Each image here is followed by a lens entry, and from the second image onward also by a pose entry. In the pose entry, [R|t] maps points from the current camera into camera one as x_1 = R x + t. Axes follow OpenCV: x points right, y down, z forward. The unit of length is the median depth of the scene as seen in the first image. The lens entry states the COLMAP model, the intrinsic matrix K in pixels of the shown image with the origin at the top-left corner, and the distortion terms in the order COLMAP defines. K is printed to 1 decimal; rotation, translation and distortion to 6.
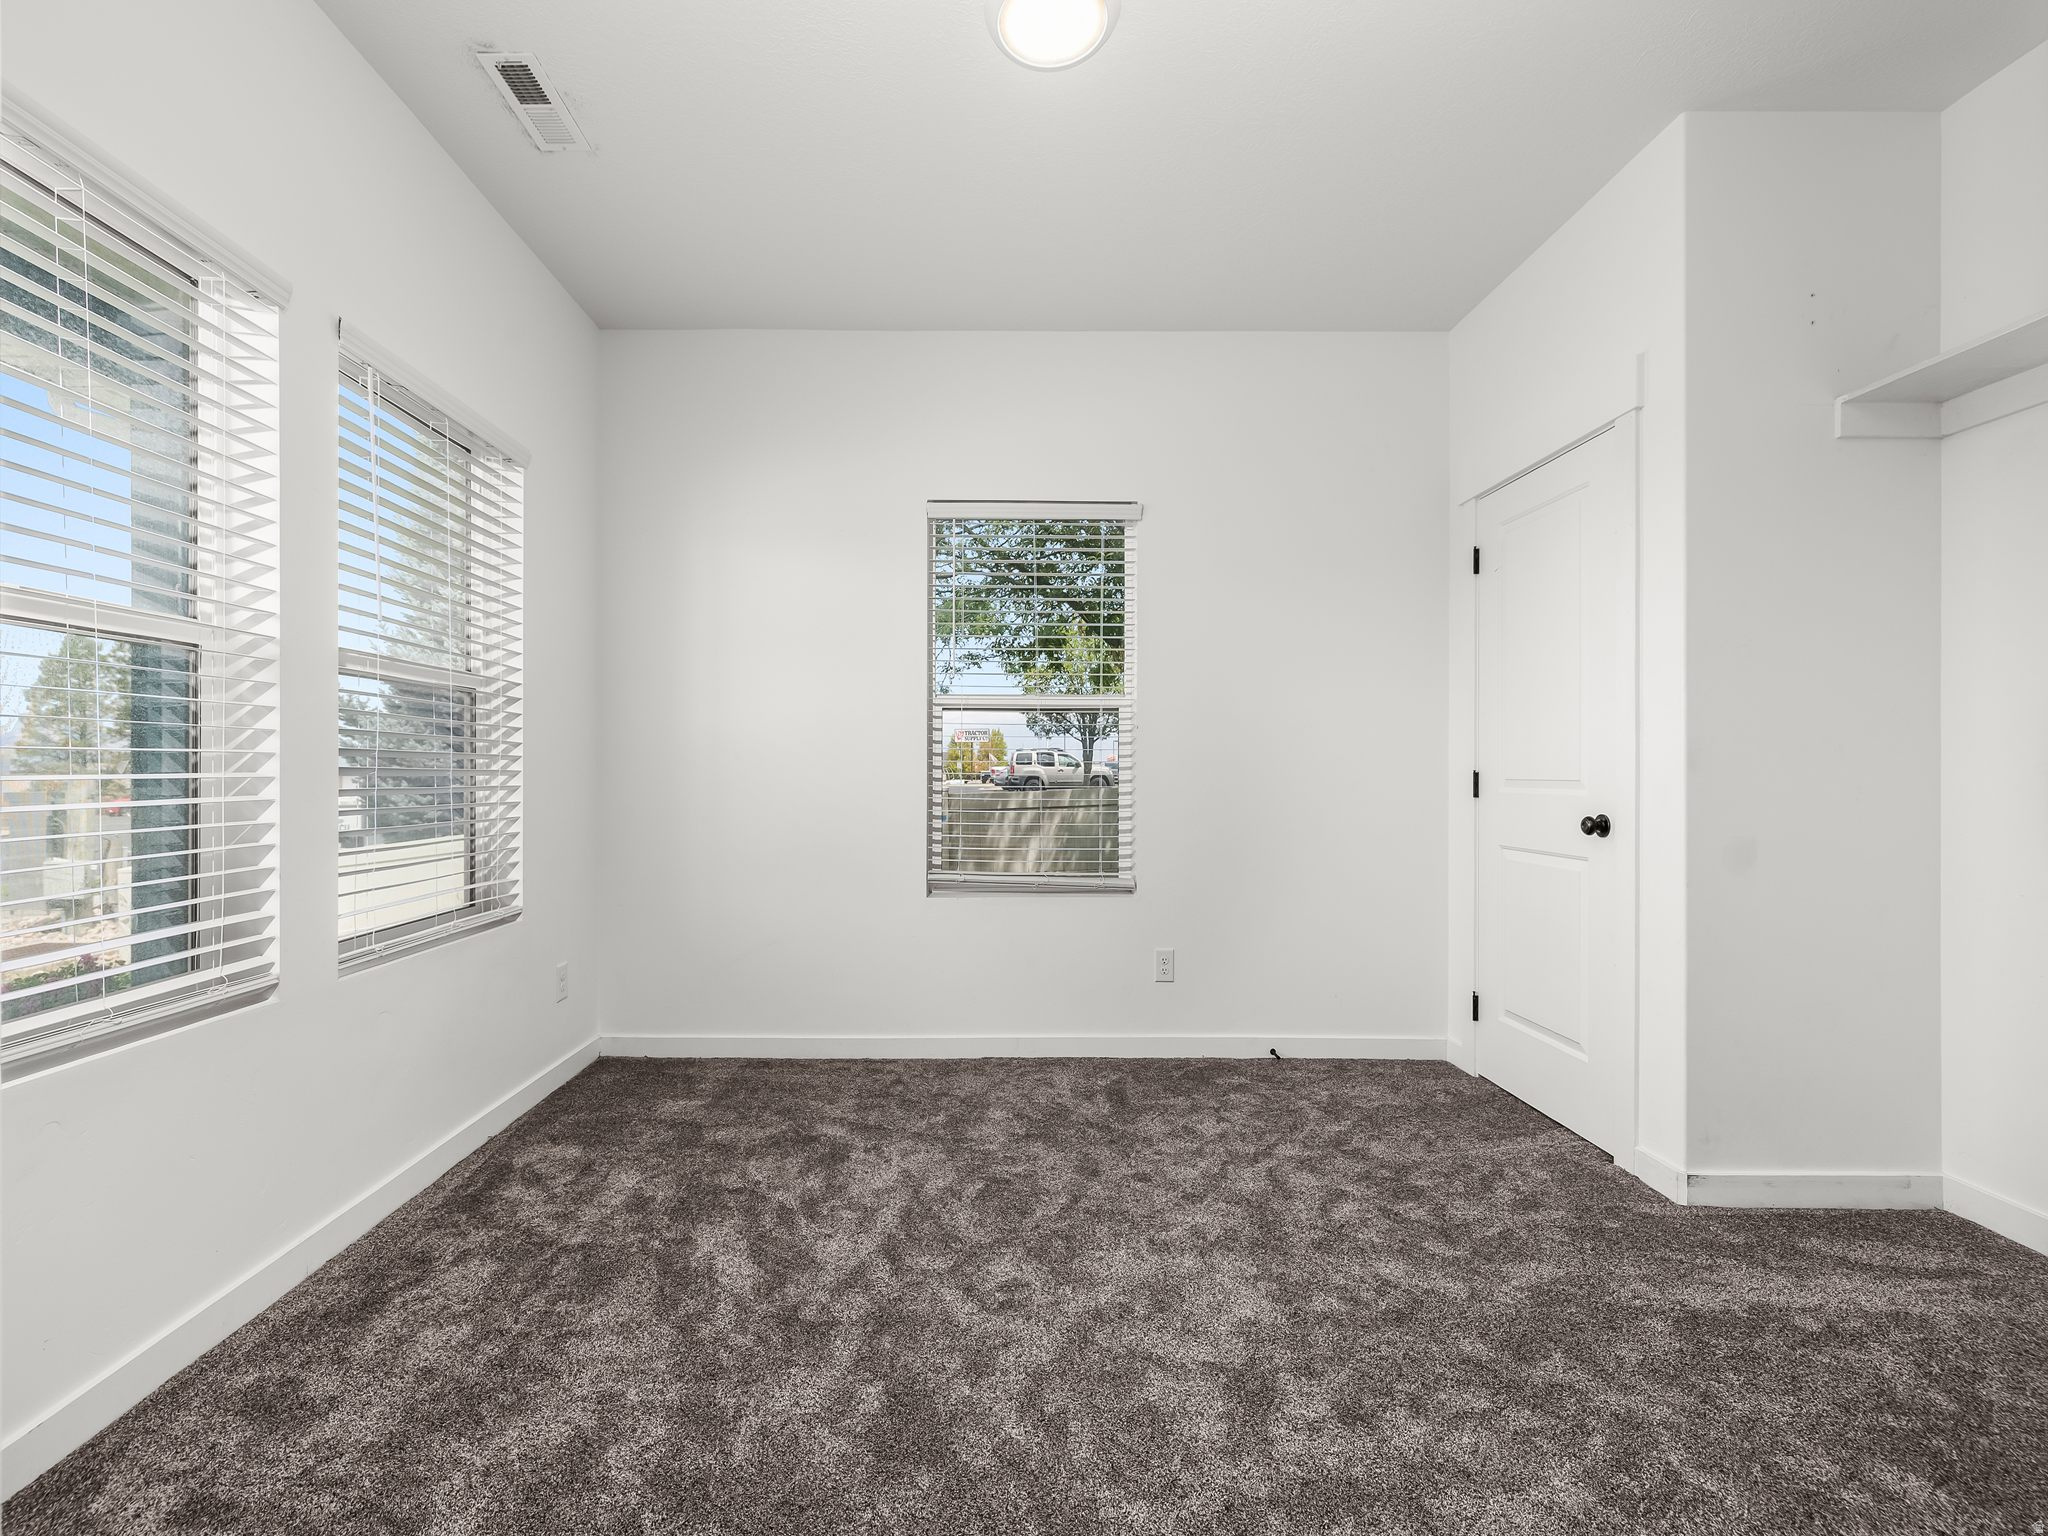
lens RADIAL K [[865.0, 0, 1018.5], [0, 865.0, 771.0], [0, 0, 1]] dist [0.002685, -0.000081]
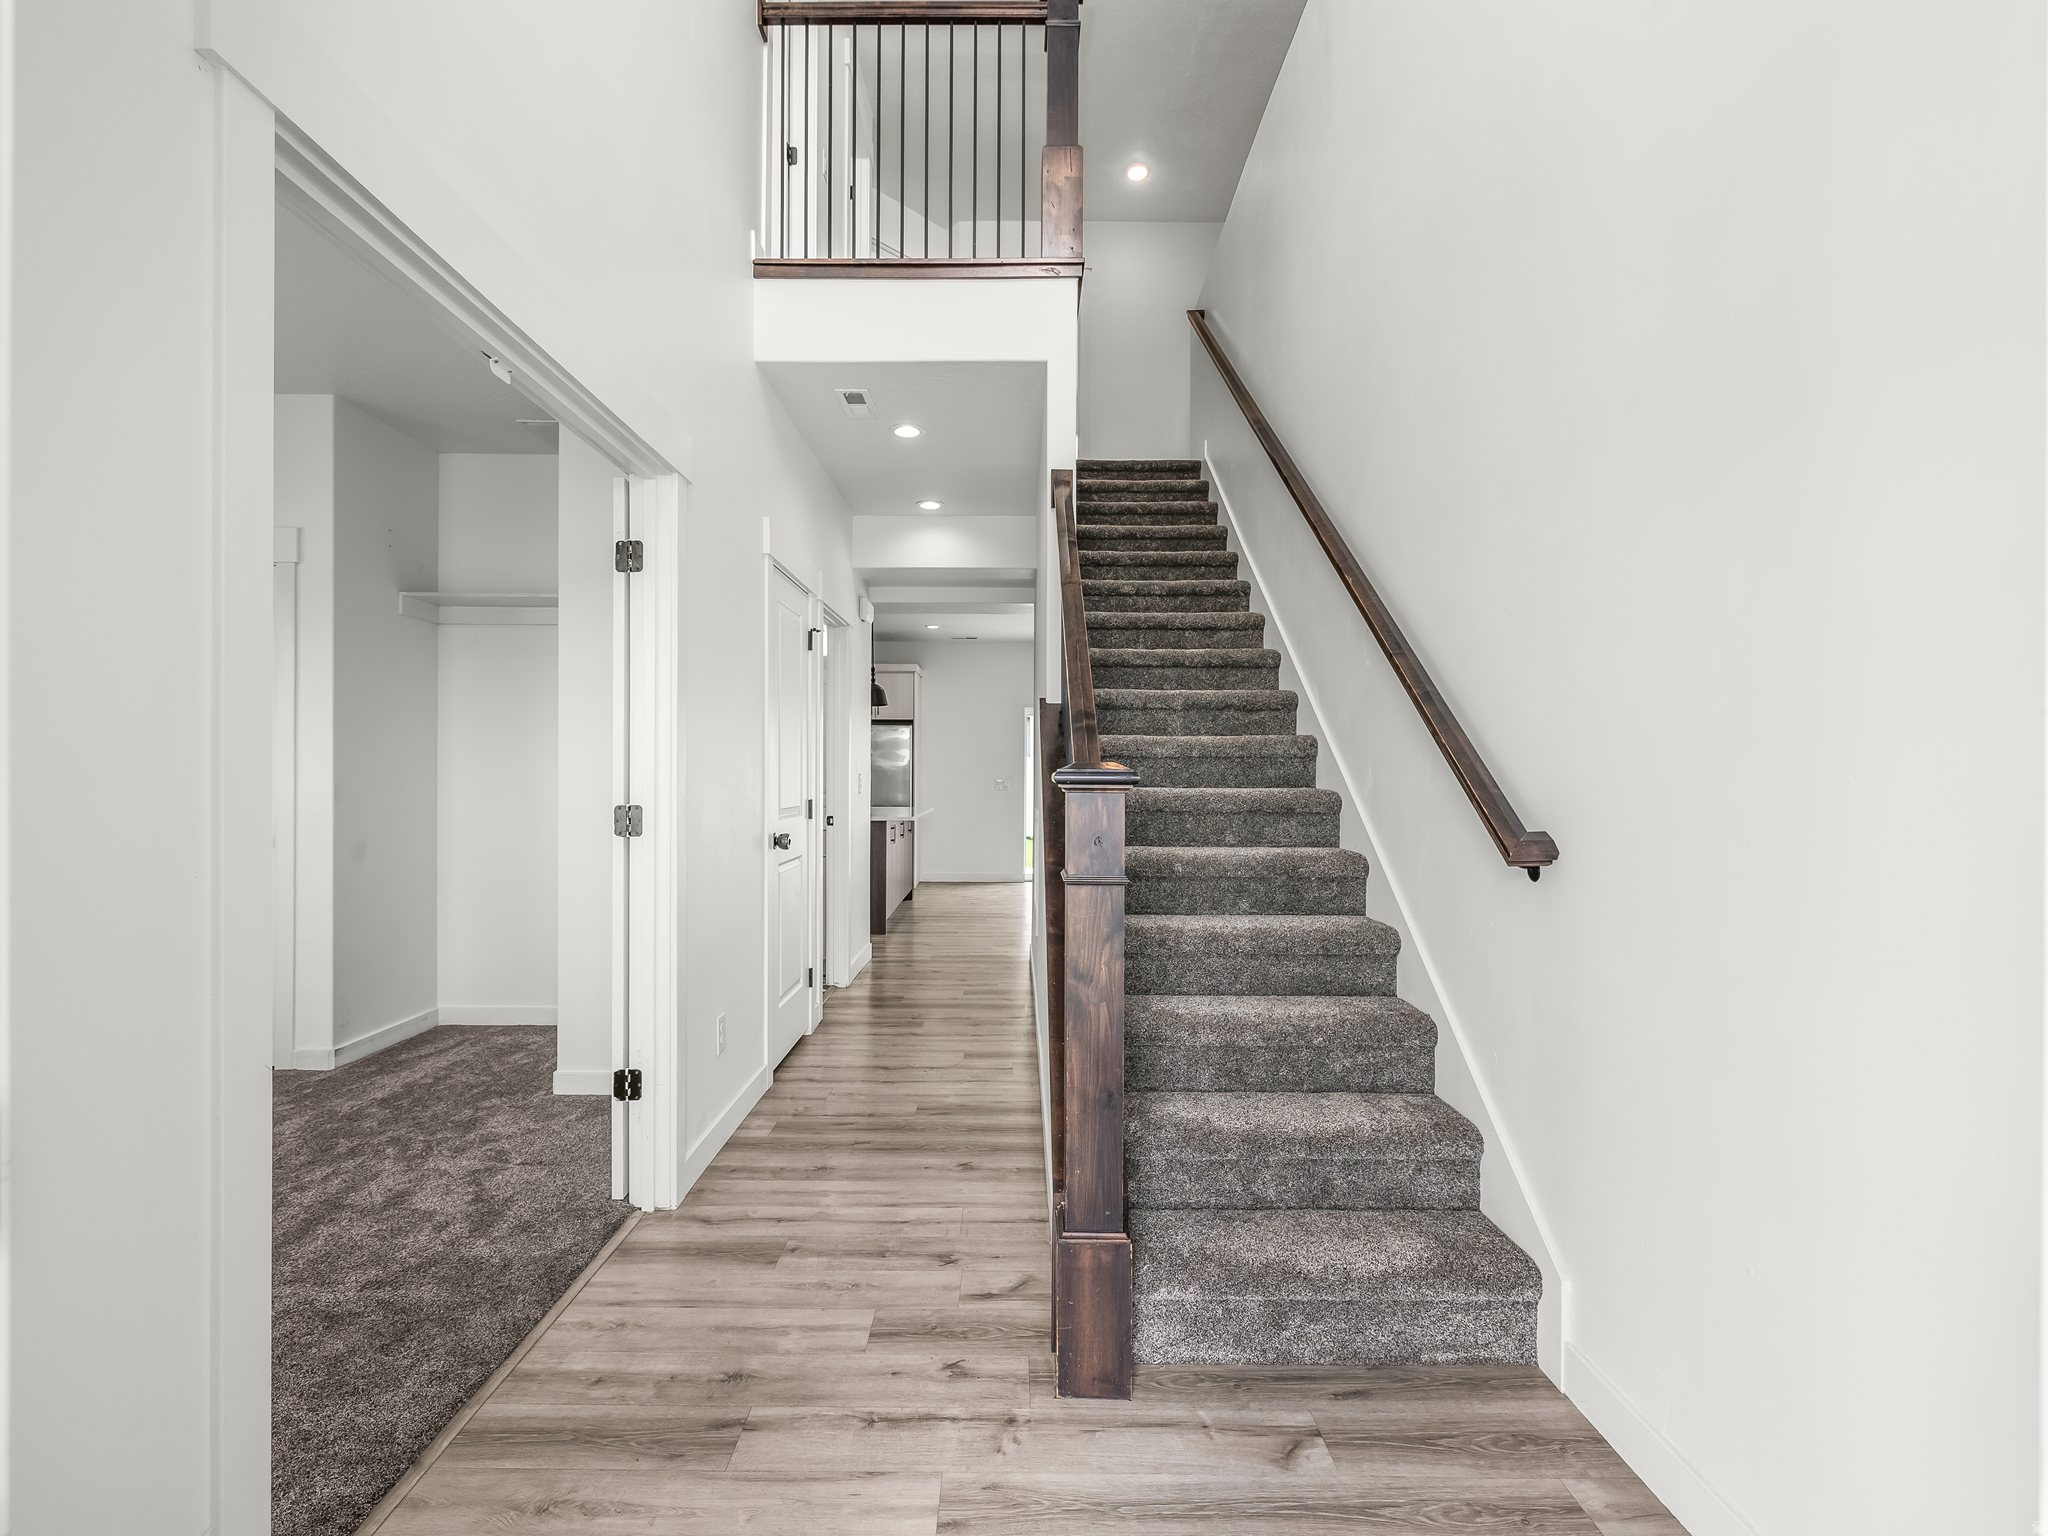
lens RADIAL K [[865.0, 0, 1020.0], [0, 865.0, 776.1], [0, 0, 1]] dist [0.002685, -0.000081]
pose [[-0.014737, 0.002897, 0.999887, -0.975442], [0.000832, 0.999995, -0.002885, -0.046400], [-0.999891, 0.000789, -0.014740, -0.291000]]
